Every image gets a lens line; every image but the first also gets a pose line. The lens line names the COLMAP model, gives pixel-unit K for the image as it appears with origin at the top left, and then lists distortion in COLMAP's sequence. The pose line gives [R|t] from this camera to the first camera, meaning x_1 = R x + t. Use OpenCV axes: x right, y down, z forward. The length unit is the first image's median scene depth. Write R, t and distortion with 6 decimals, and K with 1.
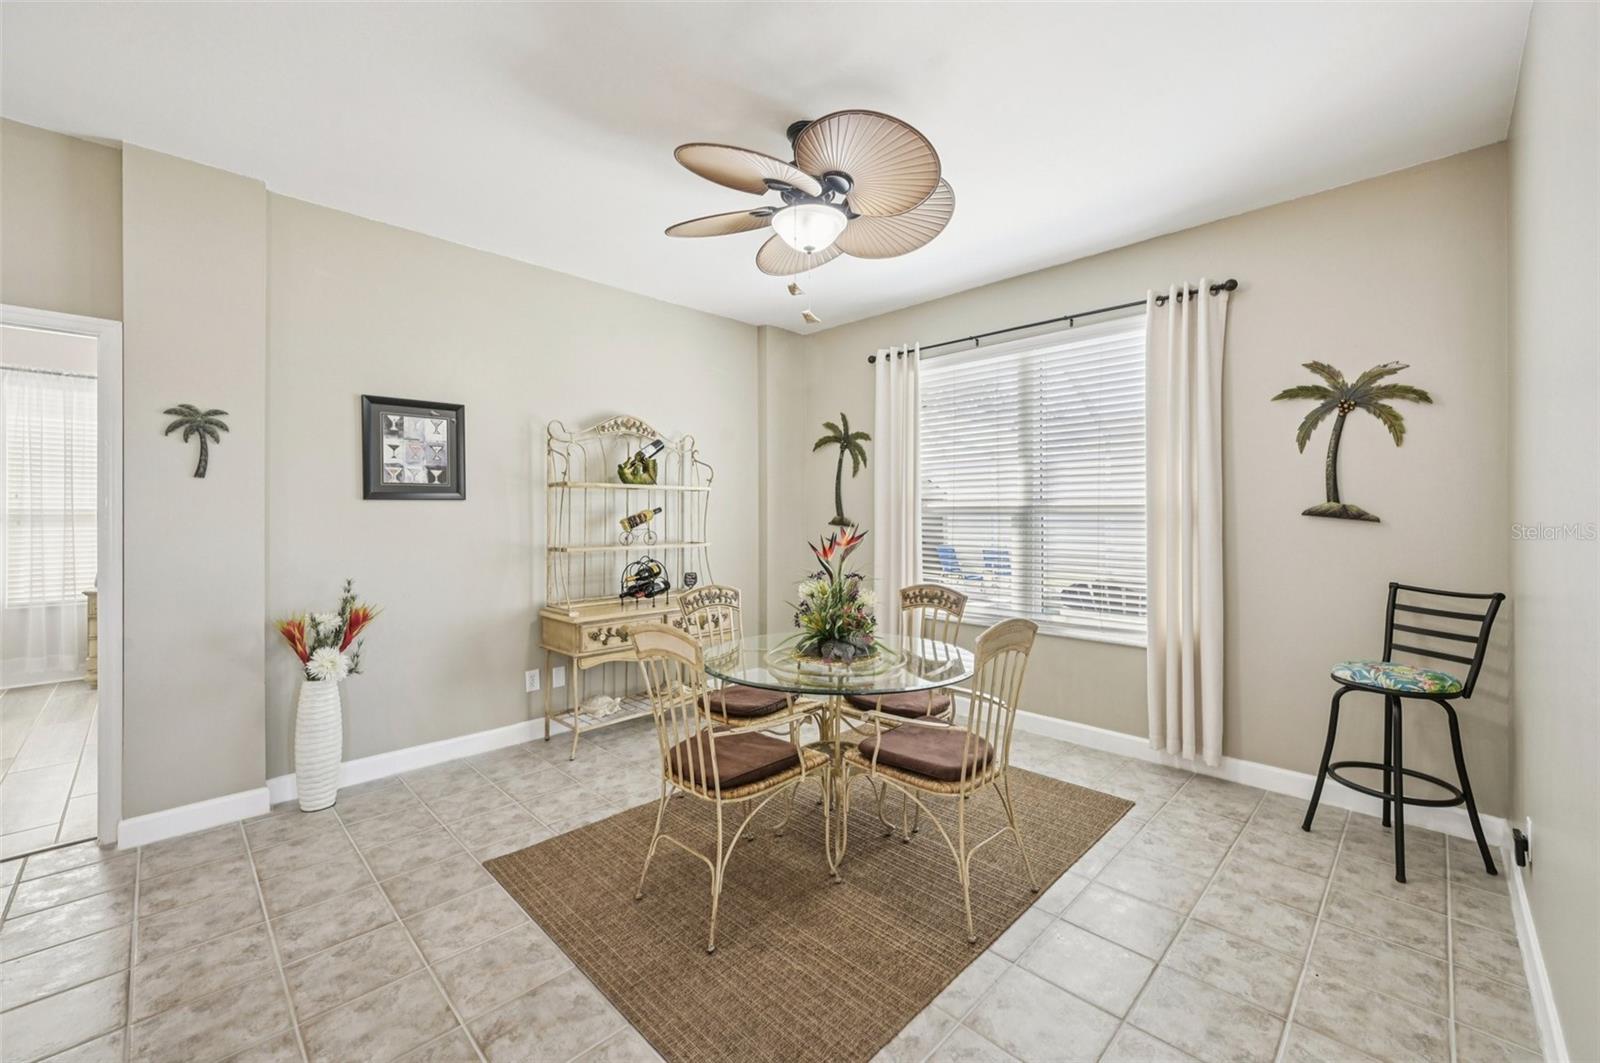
lens RADIAL K [[633.6, 0, 800.0], [0, 633.6, 518.2], [0, 0, 1]] dist [-0.000418, -0.000157]
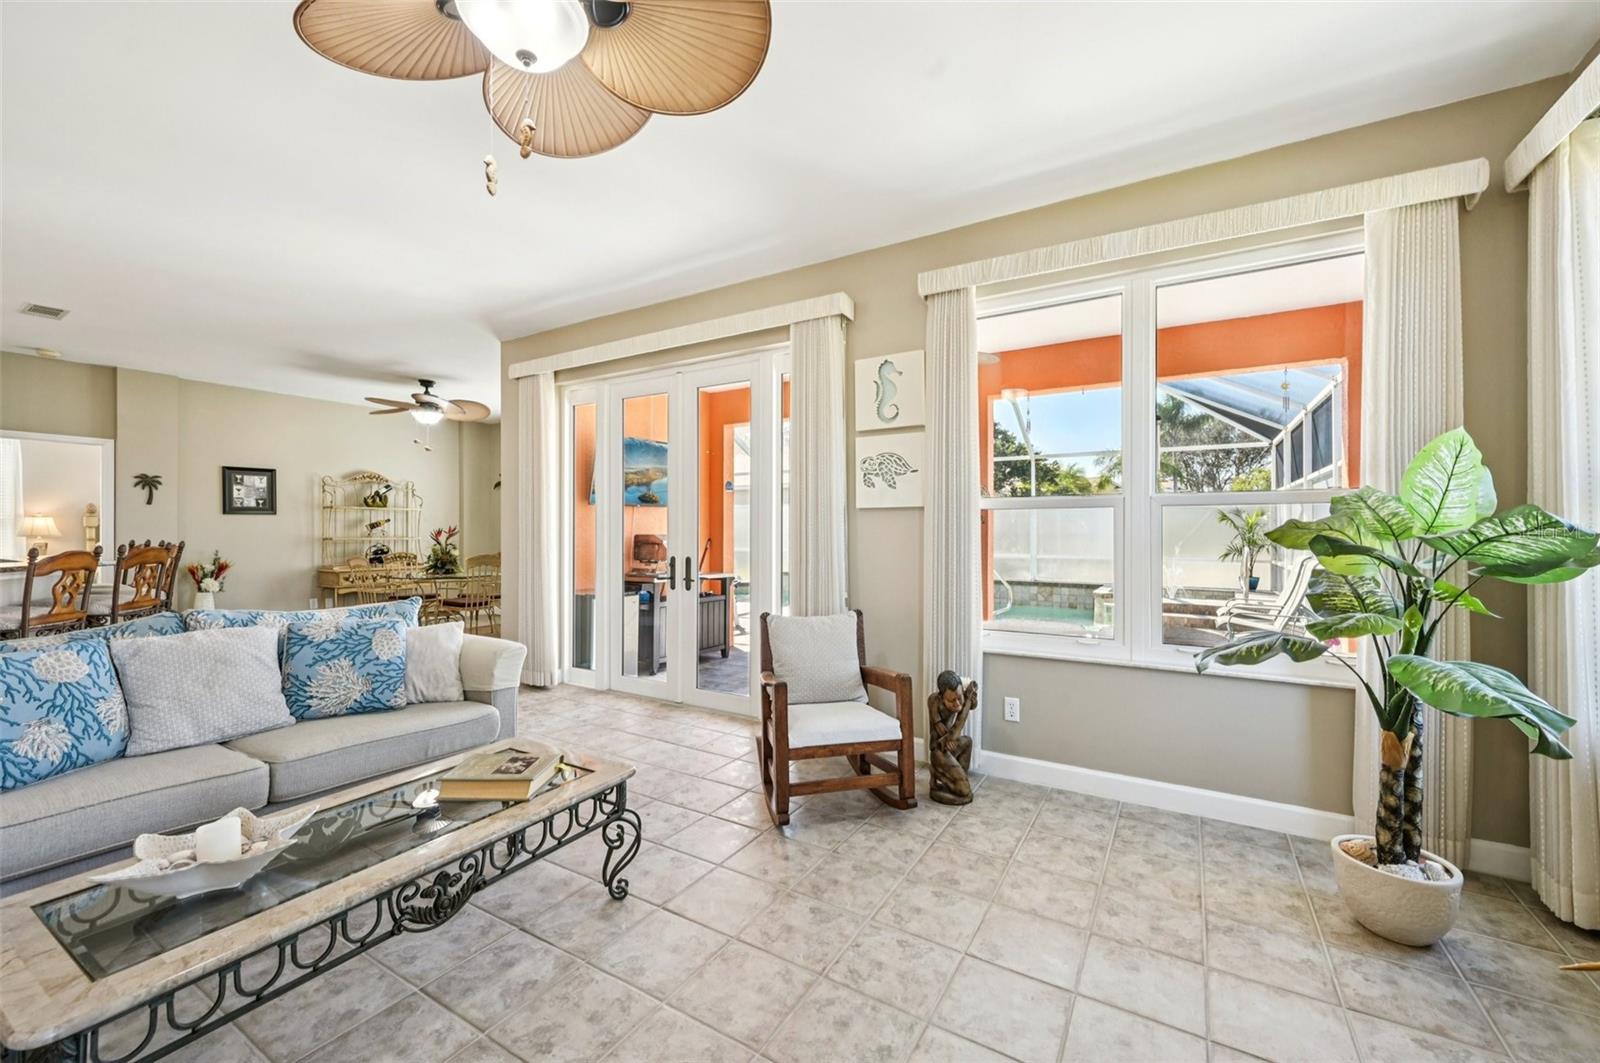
lens RADIAL K [[633.6, 0, 807.3], [0, 633.6, 531.1], [0, 0, 1]] dist [-0.000418, -0.000157]
pose [[0.971113, 0.003227, 0.238600, 0.676388], [-0.002434, 0.999990, -0.003621, 0.029478], [-0.238609, 0.002936, 0.971111, -1.450861]]
